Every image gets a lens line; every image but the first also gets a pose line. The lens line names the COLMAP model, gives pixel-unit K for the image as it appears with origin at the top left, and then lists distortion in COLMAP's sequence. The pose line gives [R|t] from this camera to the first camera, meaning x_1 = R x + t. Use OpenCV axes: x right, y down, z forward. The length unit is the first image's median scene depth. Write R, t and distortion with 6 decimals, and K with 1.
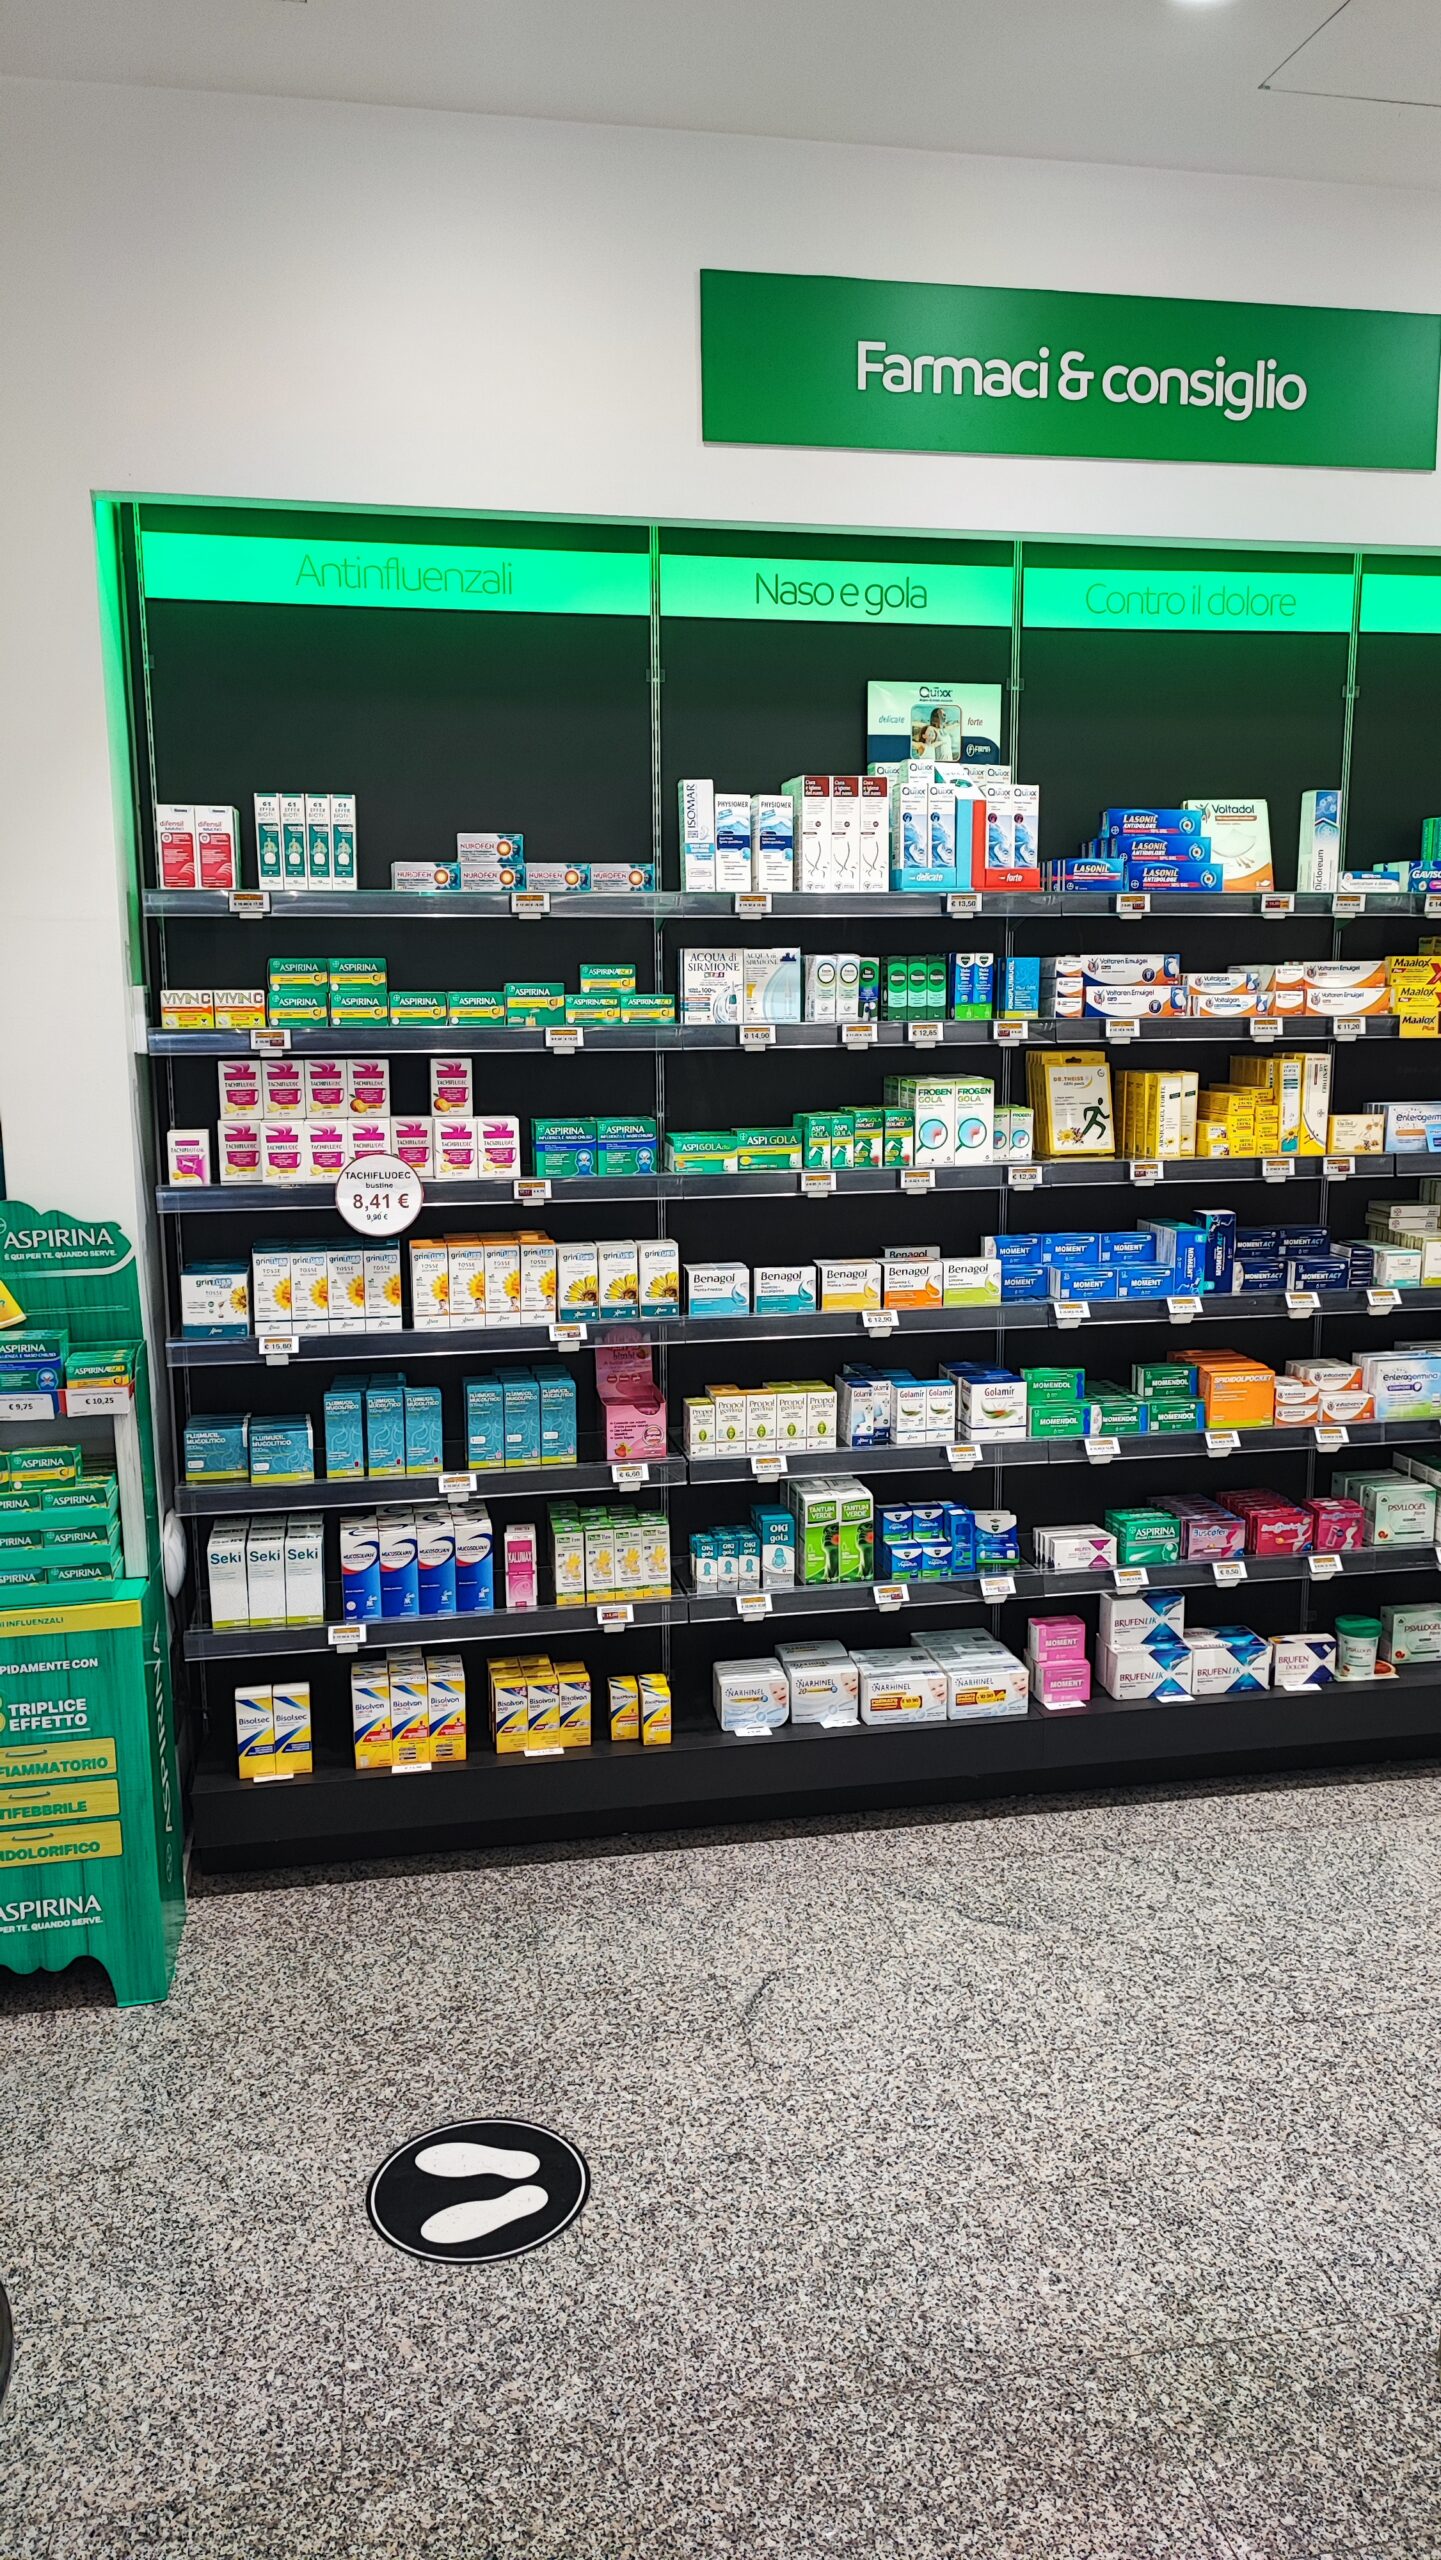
lens RADIAL K [[1854.2, 0, 720.5], [0, 1854.2, 1280.0], [0, 0, 1]] dist [0.009641, 0.025072]
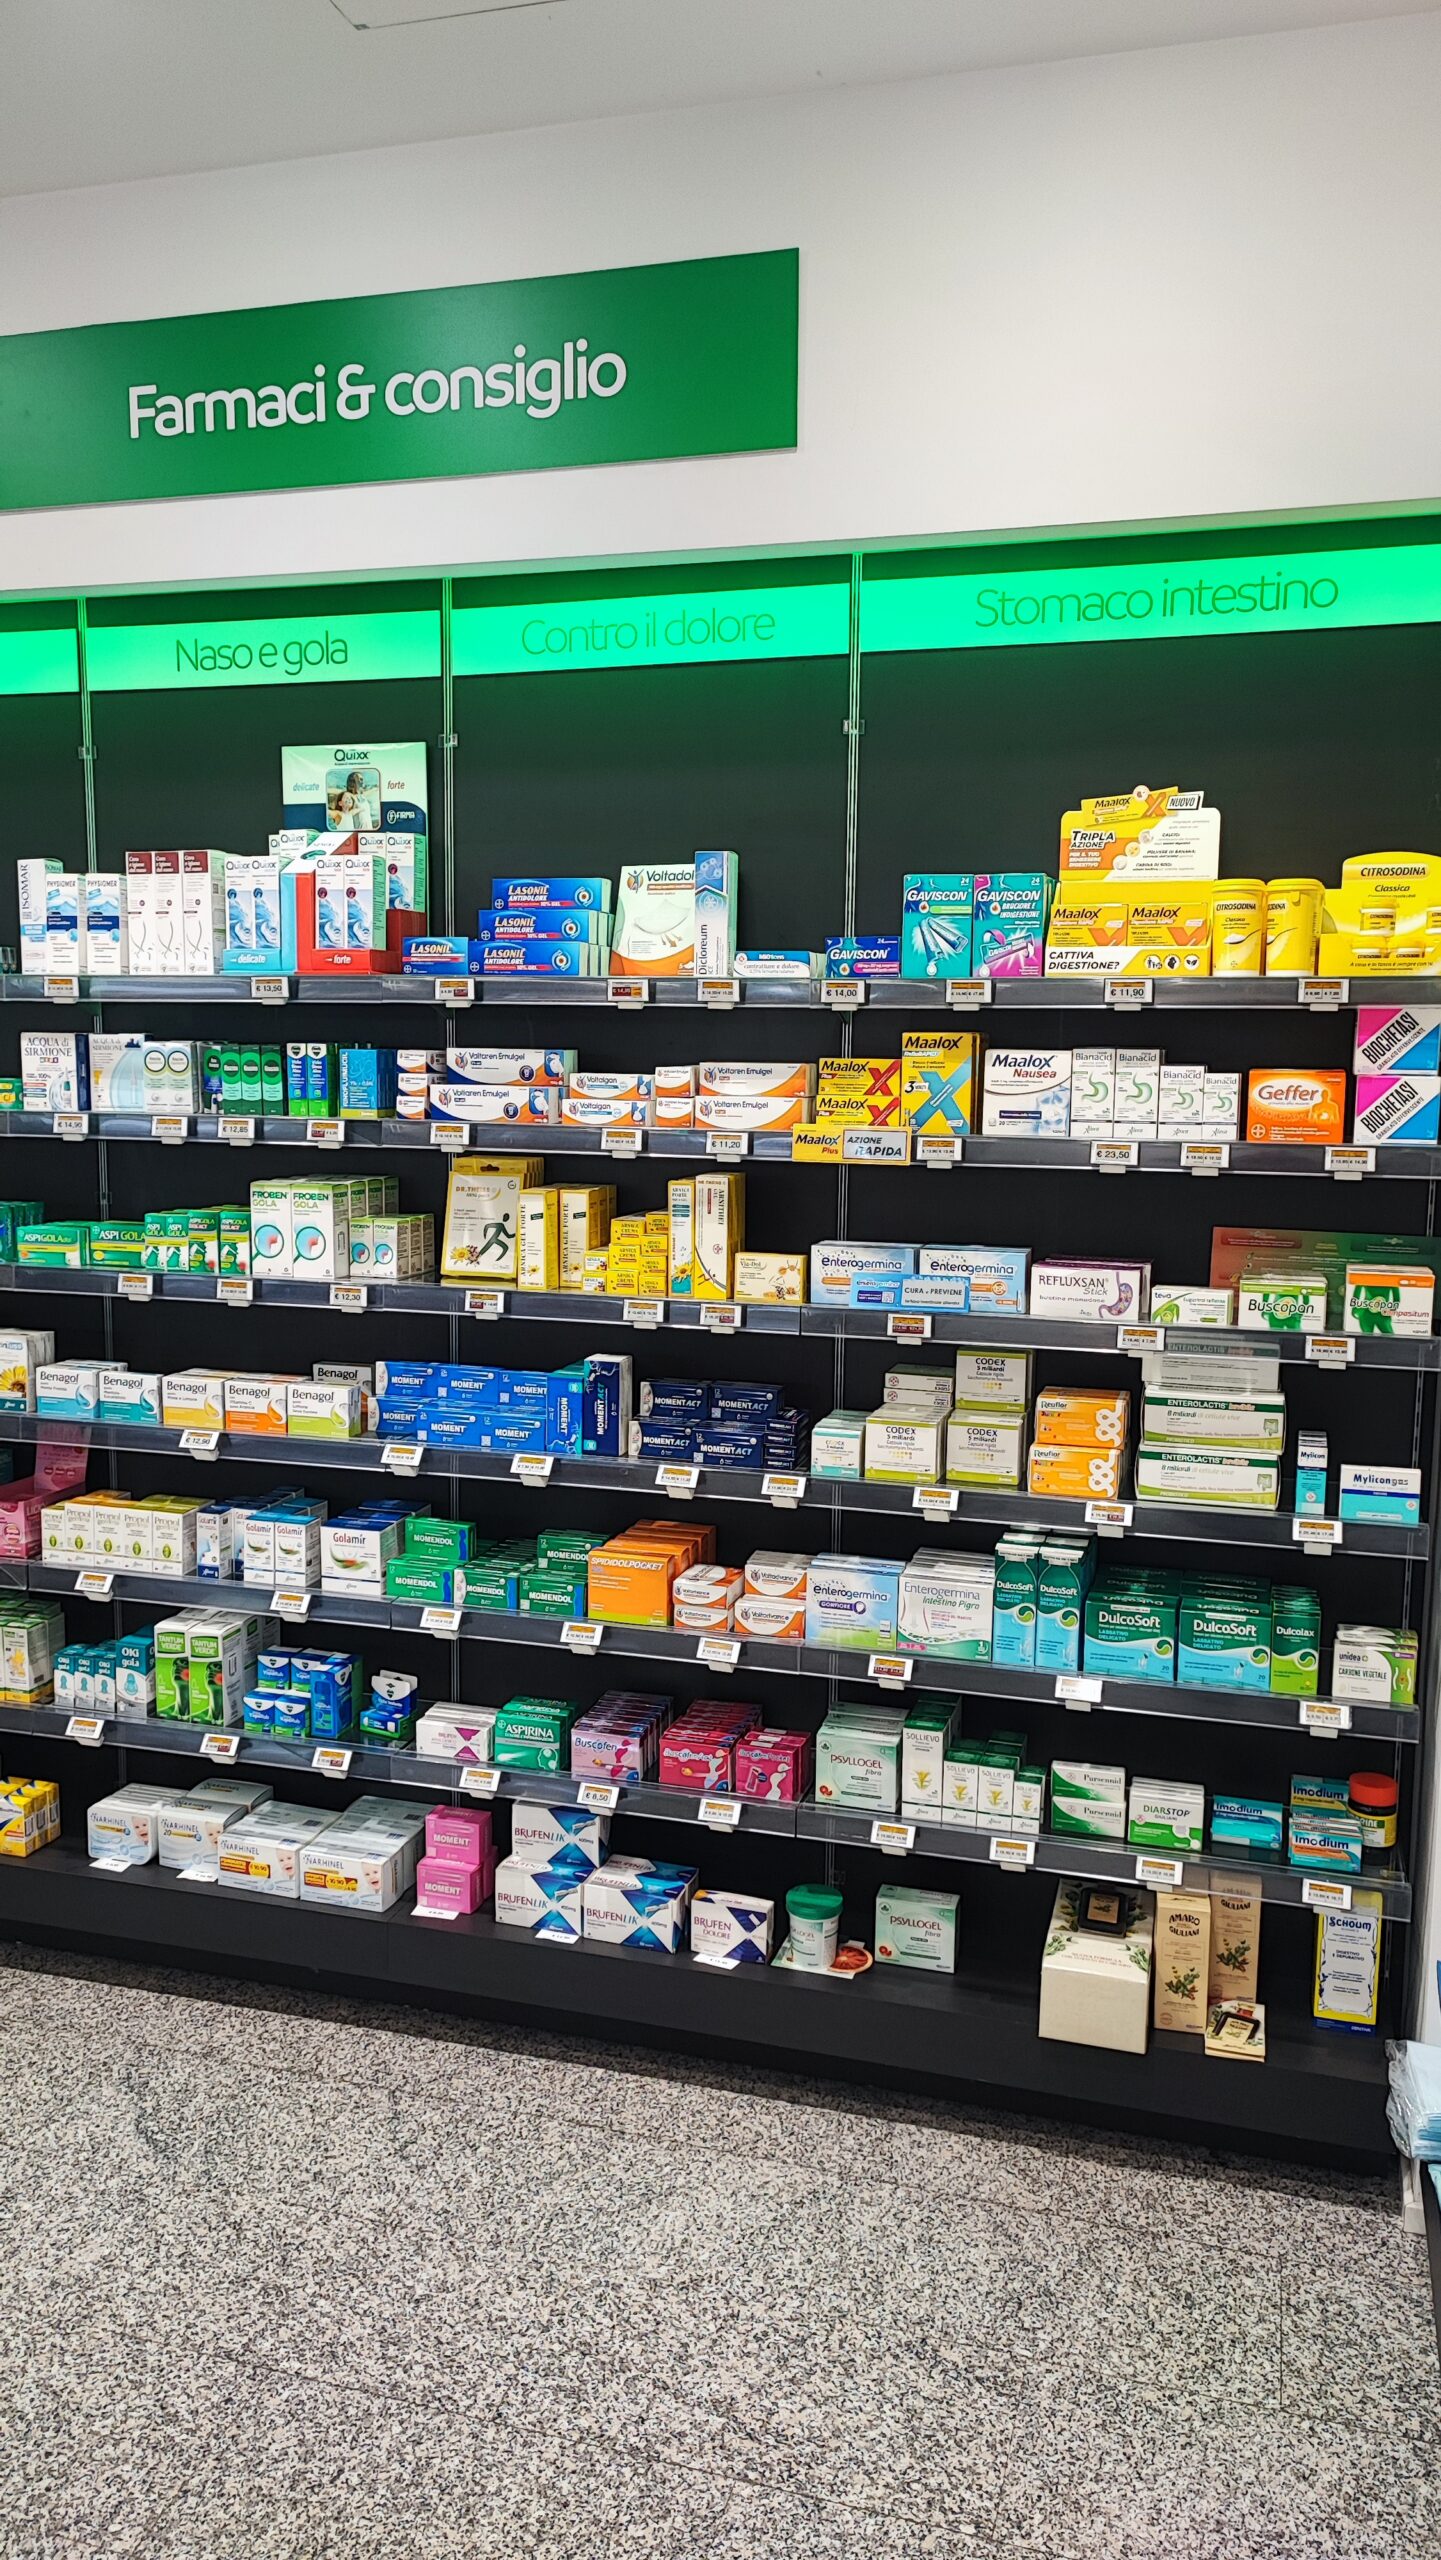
lens RADIAL K [[1844.3, 0, 720.5], [0, 1844.3, 1280.0], [0, 0, 1]] dist [0.034258, -0.043465]
pose [[0.889145, 0.076415, -0.451201, 0.701551], [-0.092887, 0.995572, -0.014435, -0.066344], [0.448100, 0.054746, 0.892305, 0.292701]]
